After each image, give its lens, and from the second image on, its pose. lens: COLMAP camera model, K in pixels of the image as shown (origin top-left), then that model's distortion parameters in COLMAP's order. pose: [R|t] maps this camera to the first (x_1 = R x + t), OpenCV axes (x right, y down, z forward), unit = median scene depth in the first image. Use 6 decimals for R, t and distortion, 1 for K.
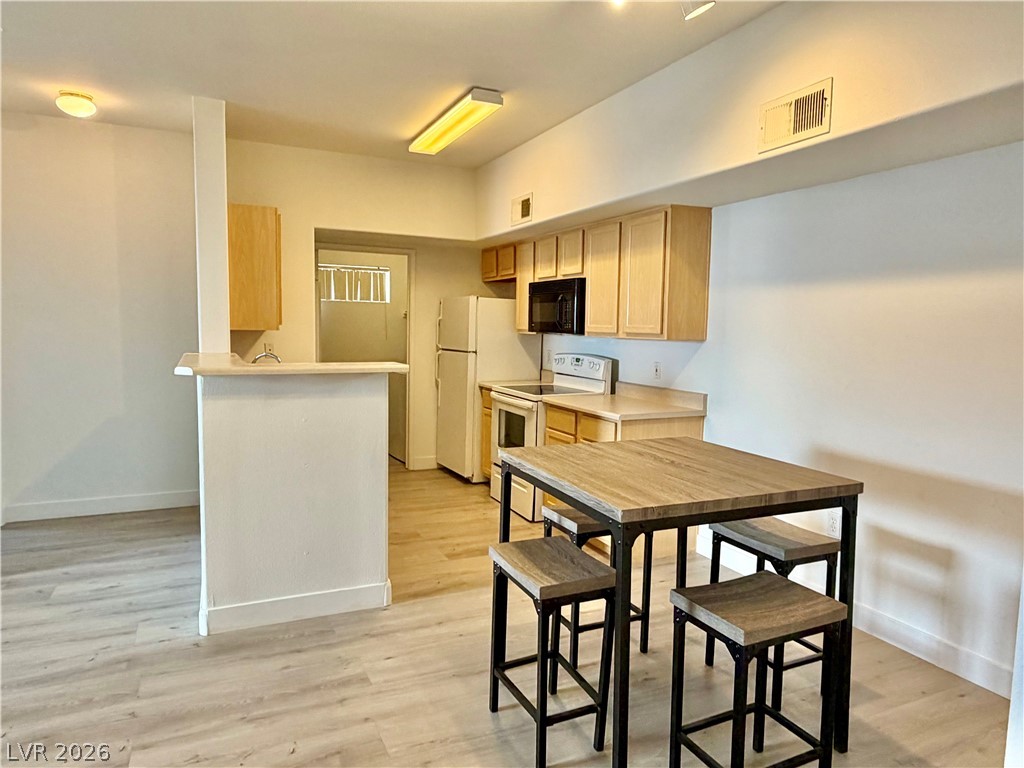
lens RADIAL K [[651.5, 0, 512.0], [0, 651.5, 384.0], [0, 0, 1]] dist [-0.001594, -0.000445]
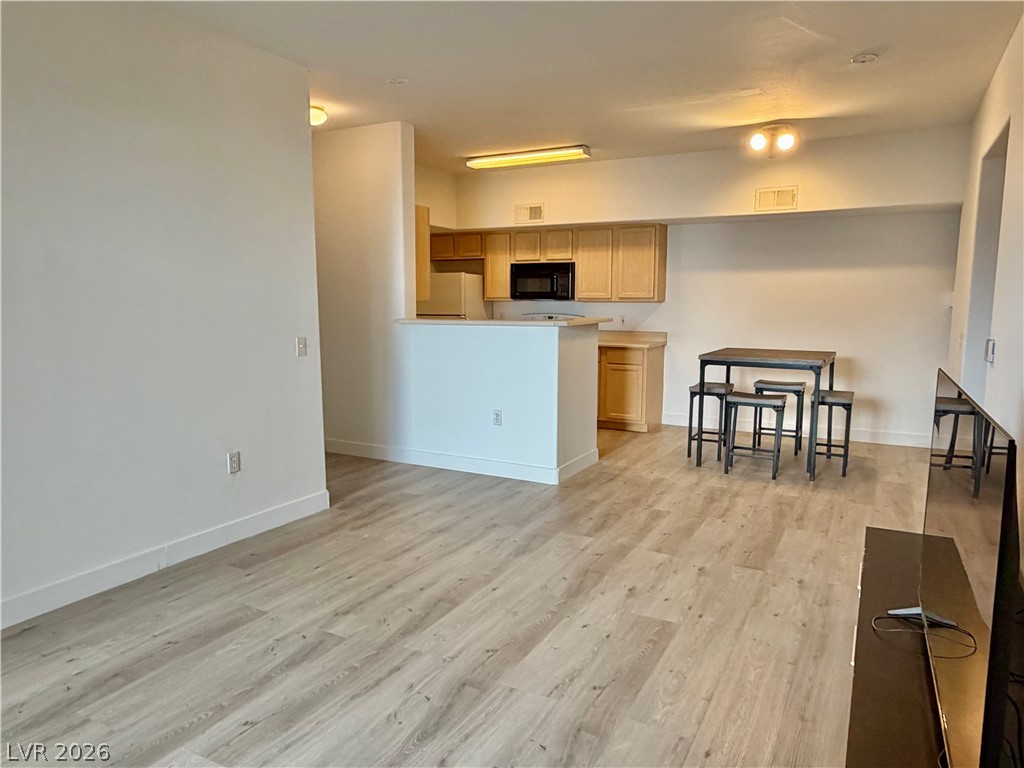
lens RADIAL K [[677.5, 0, 512.0], [0, 677.5, 384.0], [0, 0, 1]] dist [-0.024460, 0.000068]
pose [[0.810490, -0.091189, 0.578611, -0.939770], [0.066612, 0.995748, 0.063624, 0.009404], [-0.581952, -0.013024, 0.813119, -0.199737]]
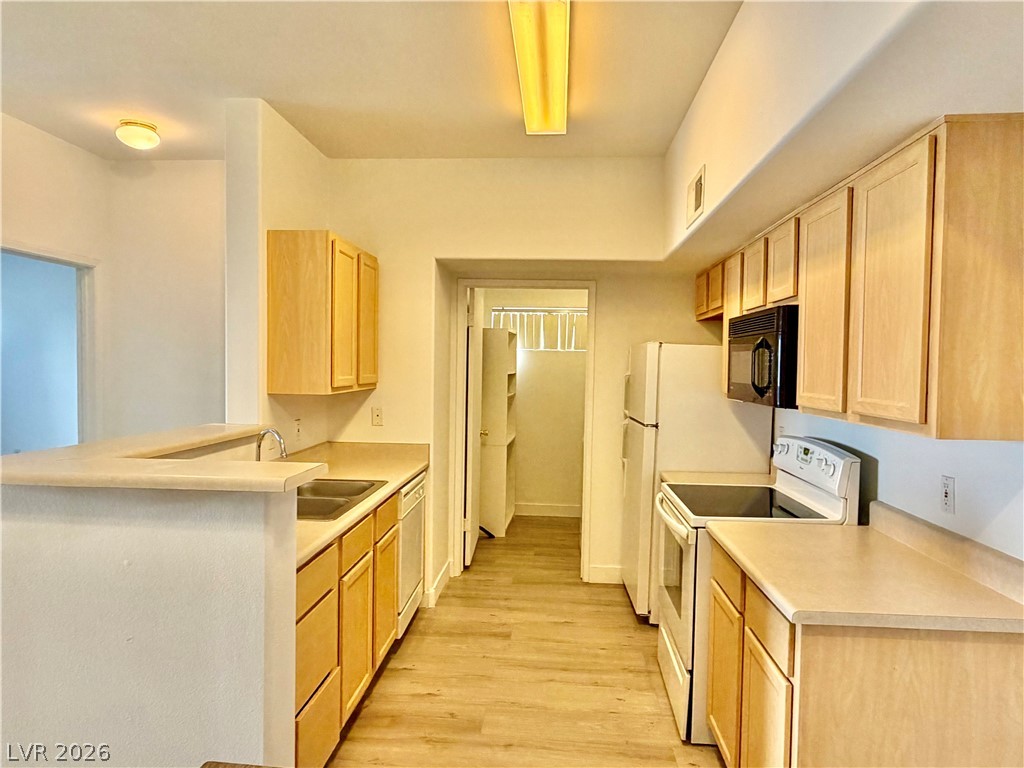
lens RADIAL K [[651.5, 0, 512.0], [0, 651.5, 384.0], [0, 0, 1]] dist [-0.001594, -0.000445]
pose [[0.870645, 0.010694, -0.491795, 0.170546], [-0.045354, 0.997250, -0.058608, -0.055140], [0.489816, 0.073332, 0.868736, 0.418758]]
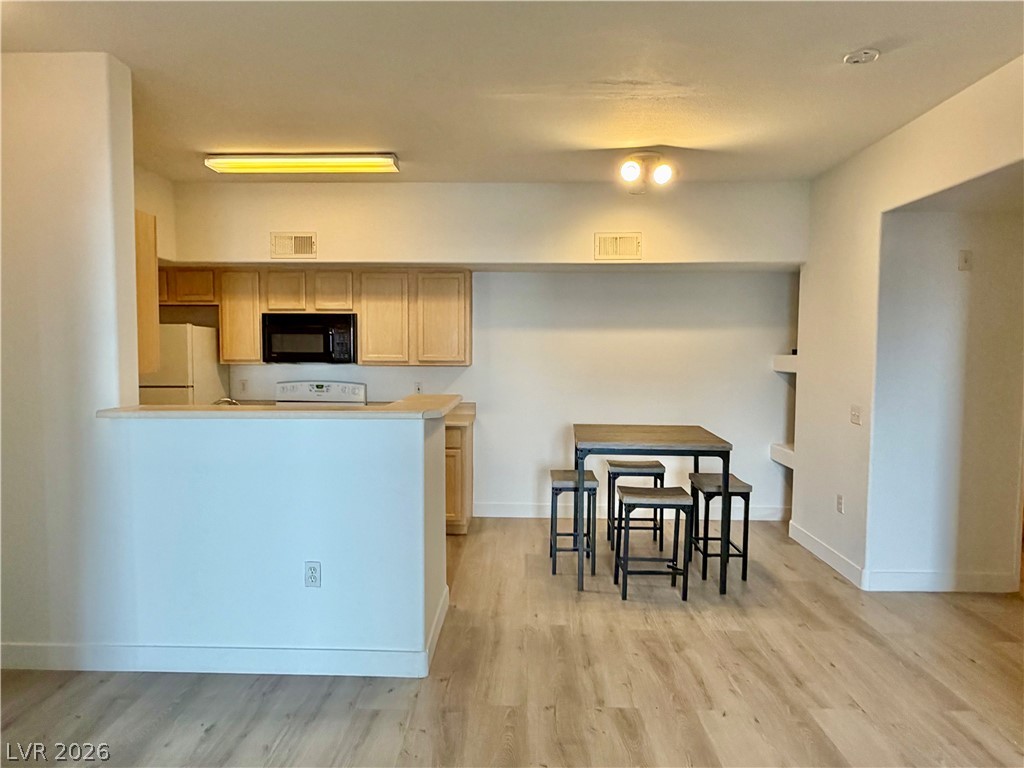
lens RADIAL K [[651.5, 0, 512.0], [0, 651.5, 384.0], [0, 0, 1]] dist [-0.001594, -0.000445]
pose [[0.456398, -0.066592, 0.887280, -0.782223], [0.084547, 0.995929, 0.031257, -0.052643], [-0.885750, 0.060751, 0.460171, 0.238856]]
